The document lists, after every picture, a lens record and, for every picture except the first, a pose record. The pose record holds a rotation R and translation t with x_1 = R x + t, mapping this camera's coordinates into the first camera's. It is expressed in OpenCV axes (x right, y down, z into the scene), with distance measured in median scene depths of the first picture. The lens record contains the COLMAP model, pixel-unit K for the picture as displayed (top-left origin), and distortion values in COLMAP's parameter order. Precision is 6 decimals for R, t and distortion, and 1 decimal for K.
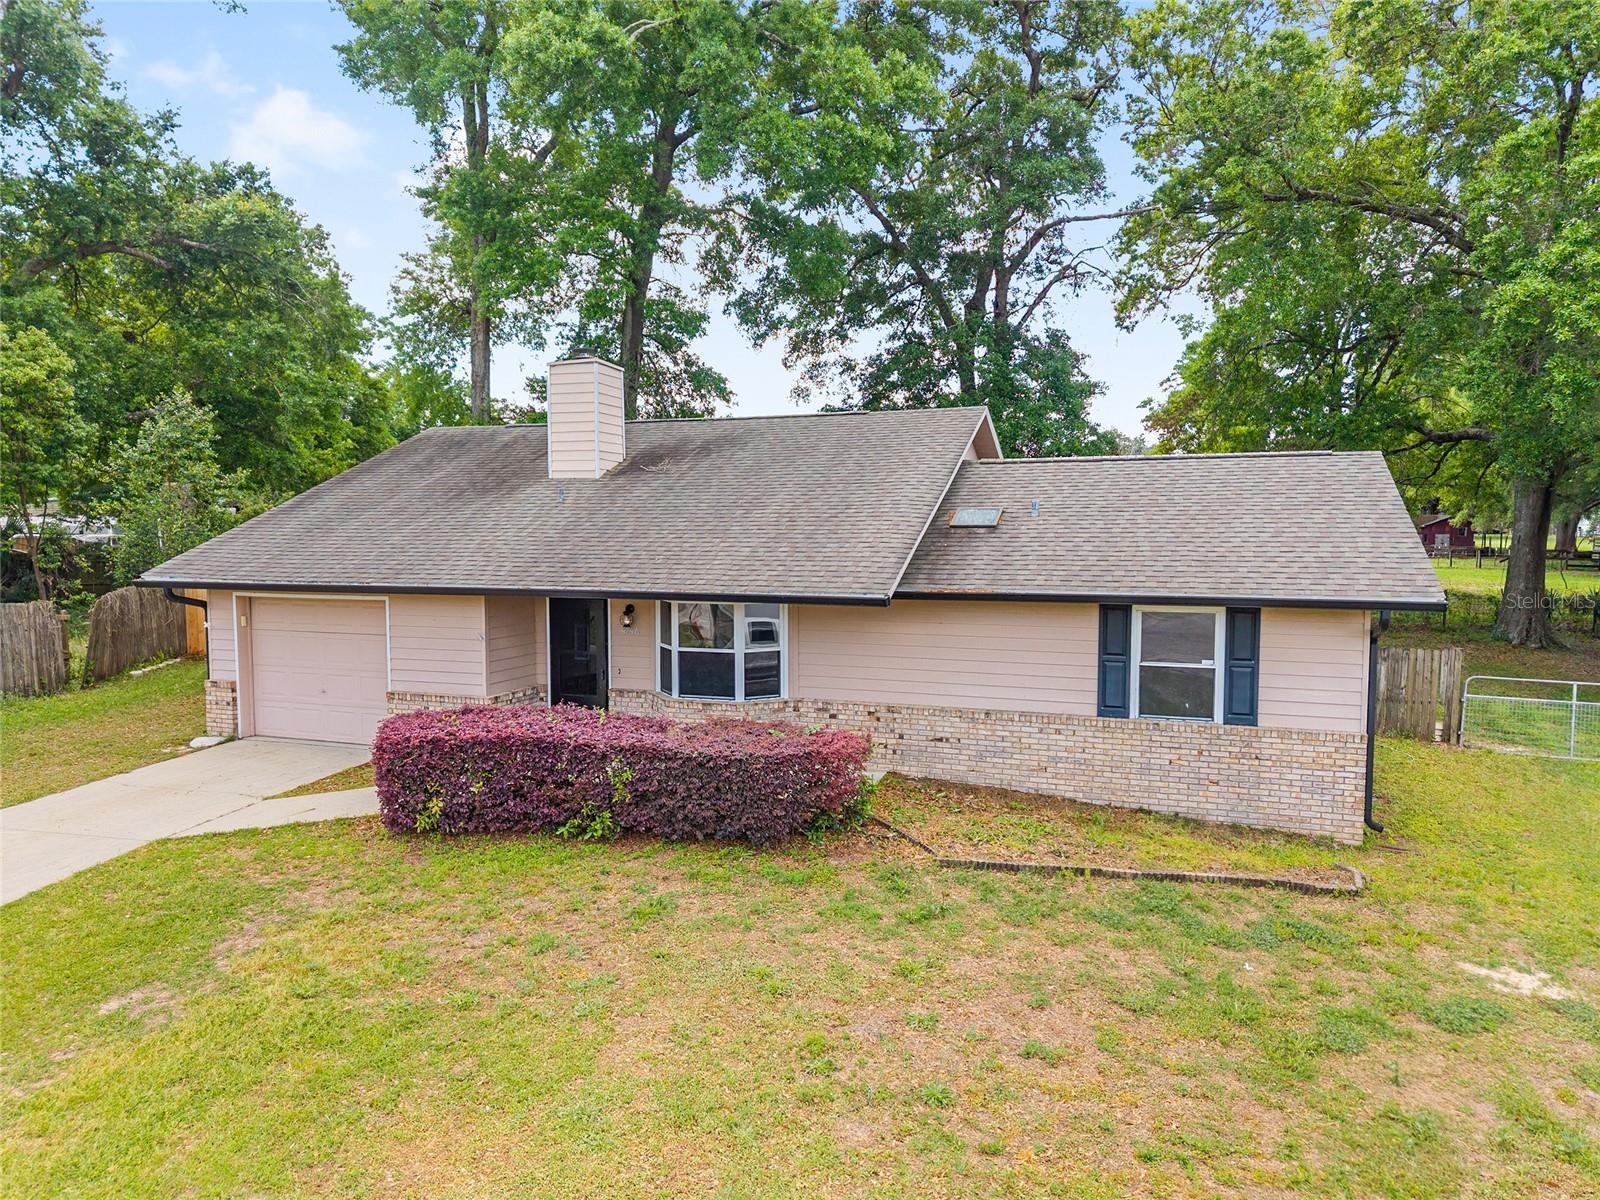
lens RADIAL K [[1076.2, 0, 800.0], [0, 1076.2, 600.0], [0, 0, 1]] dist [0.029863, -0.028660]
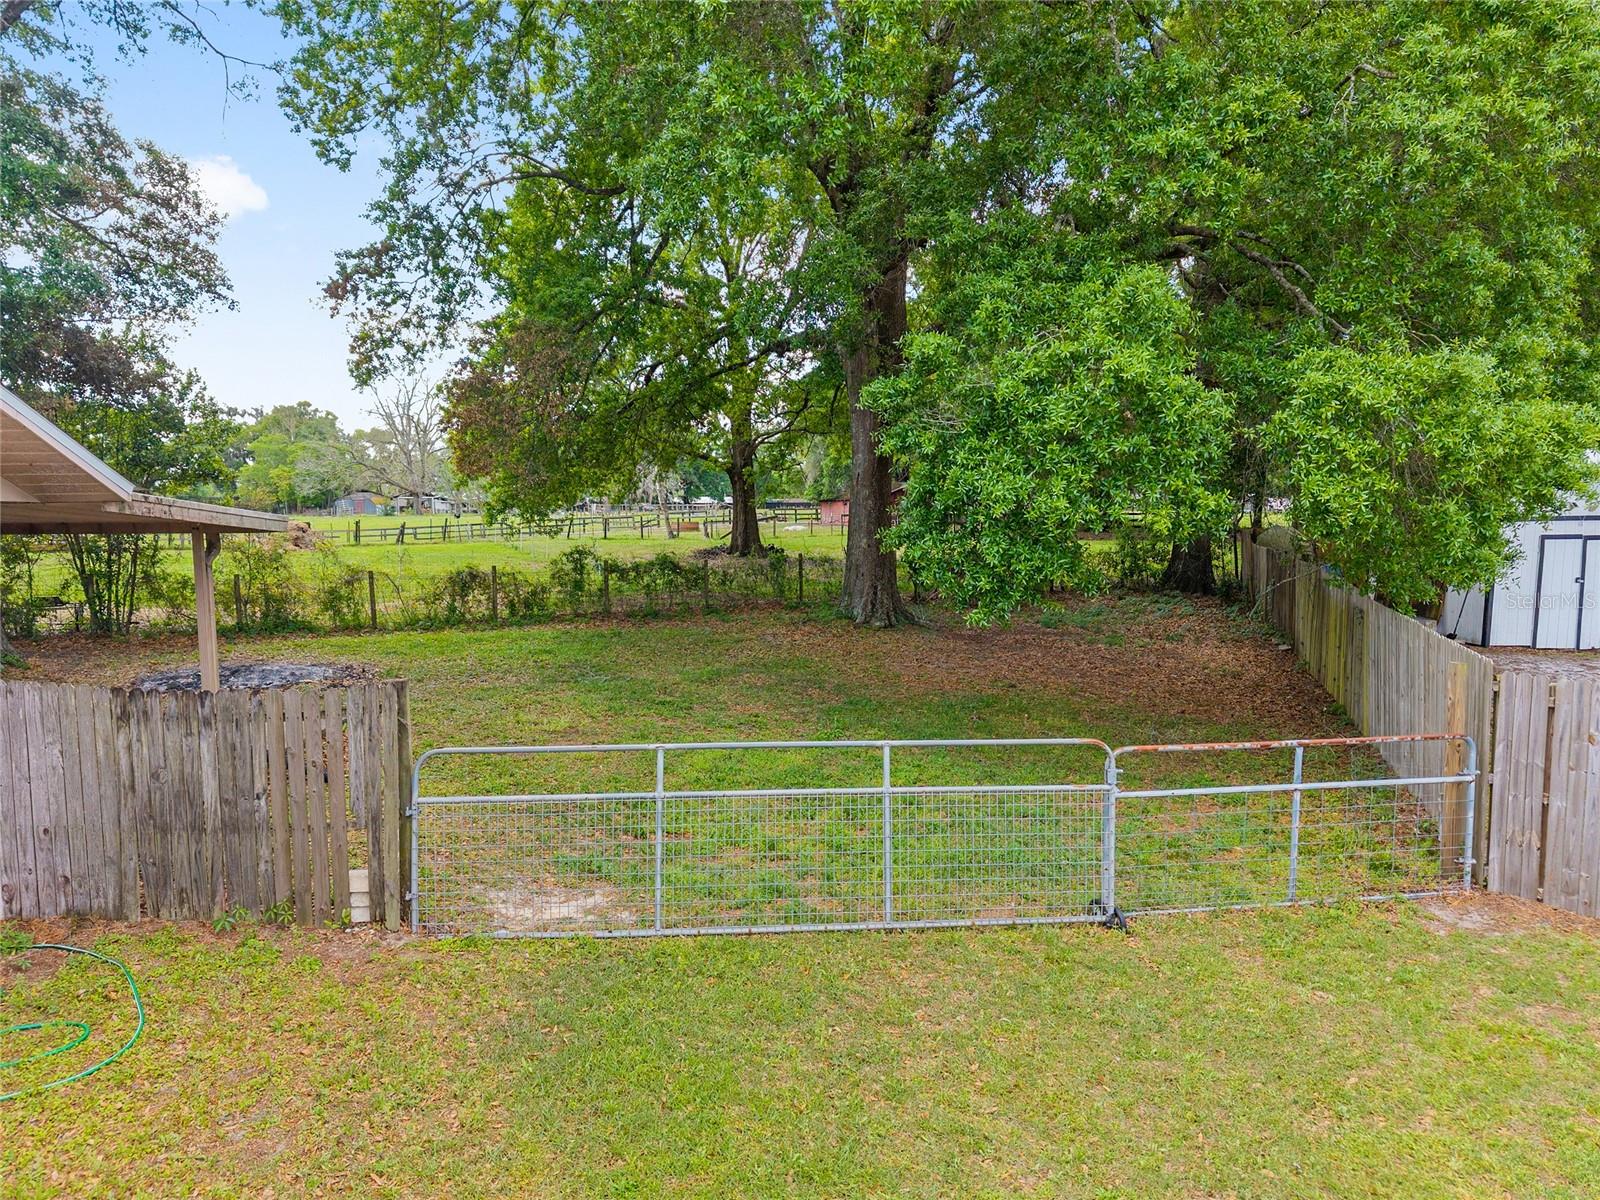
lens RADIAL K [[1061.8, 0, 791.0], [0, 1061.8, 602.2], [0, 0, 1]] dist [0.040270, -0.041636]
pose [[0.931628, -0.048865, 0.360113, 0.897947], [0.043209, 0.998784, 0.023746, 0.020246], [-0.360835, -0.006562, 0.932607, 0.877644]]
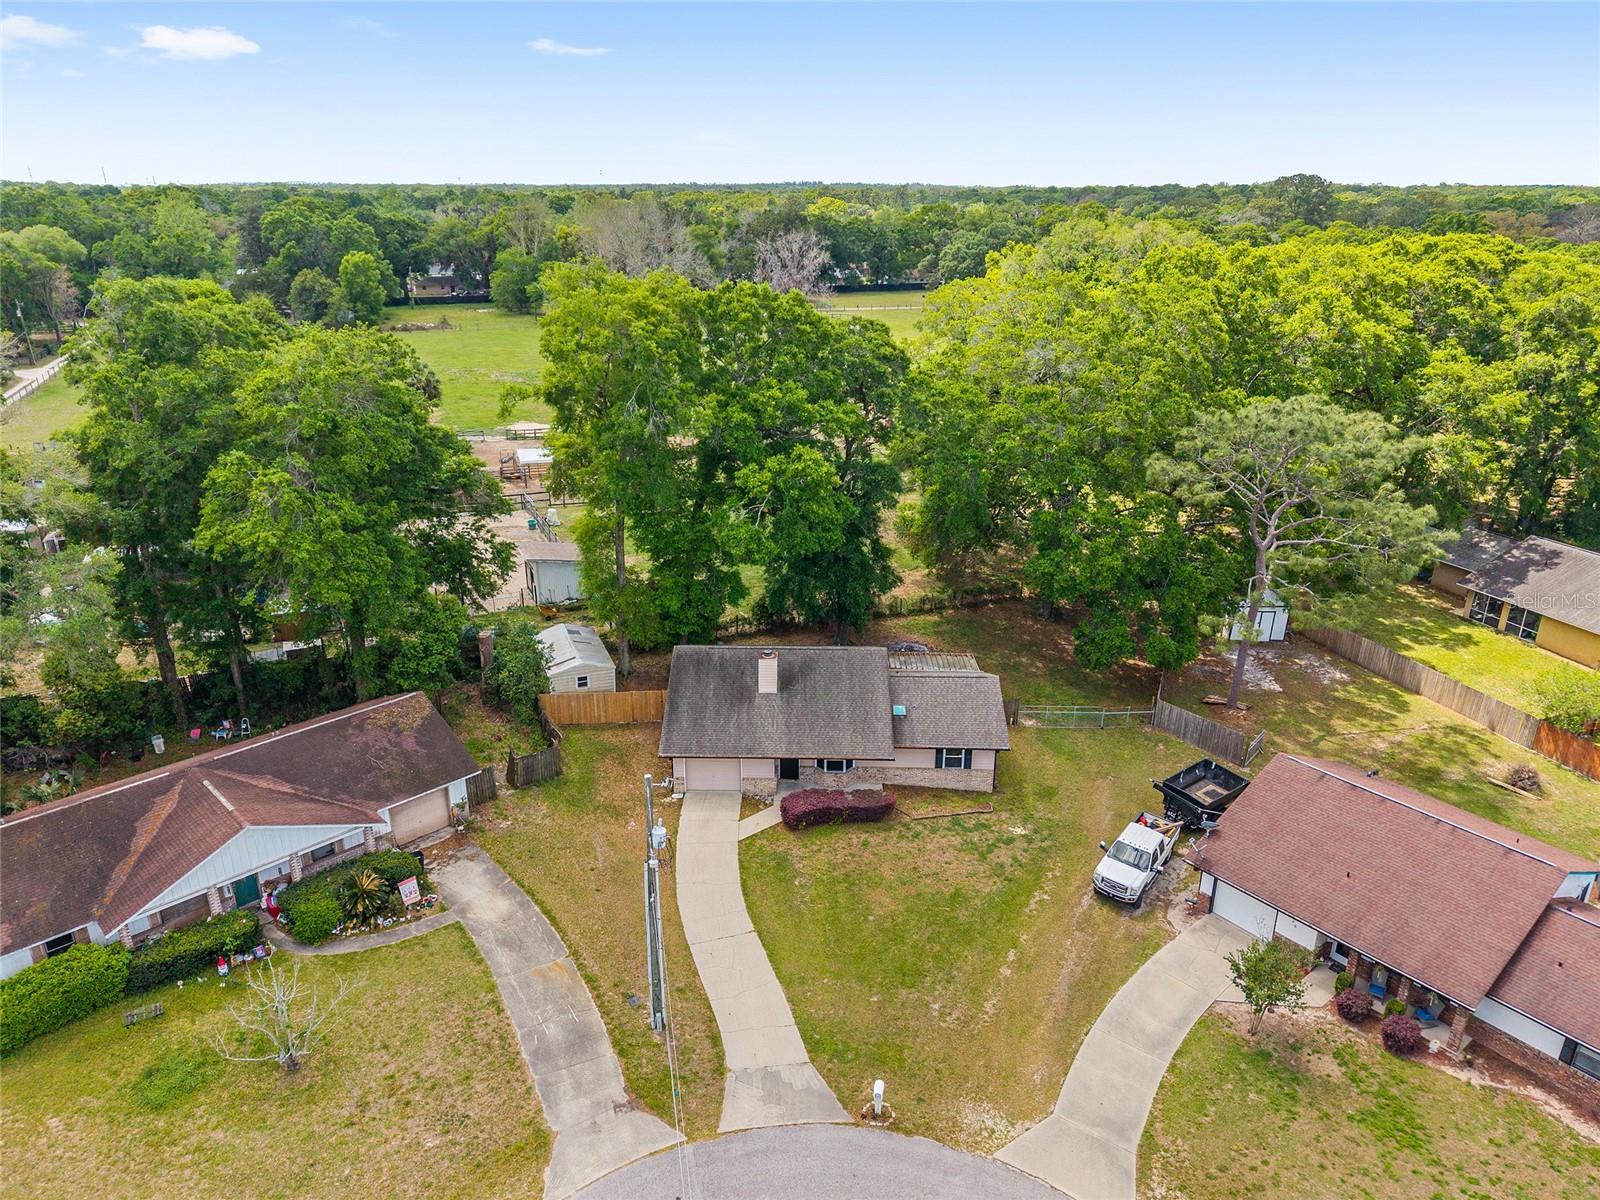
lens RADIAL K [[1061.8, 0, 791.0], [0, 1061.8, 602.2], [0, 0, 1]] dist [0.040270, -0.041636]
pose [[0.950847, -0.113403, 0.288148, -1.428196], [0.022517, 0.953387, 0.300909, -1.840026], [-0.308841, -0.279630, 0.909079, -2.484031]]
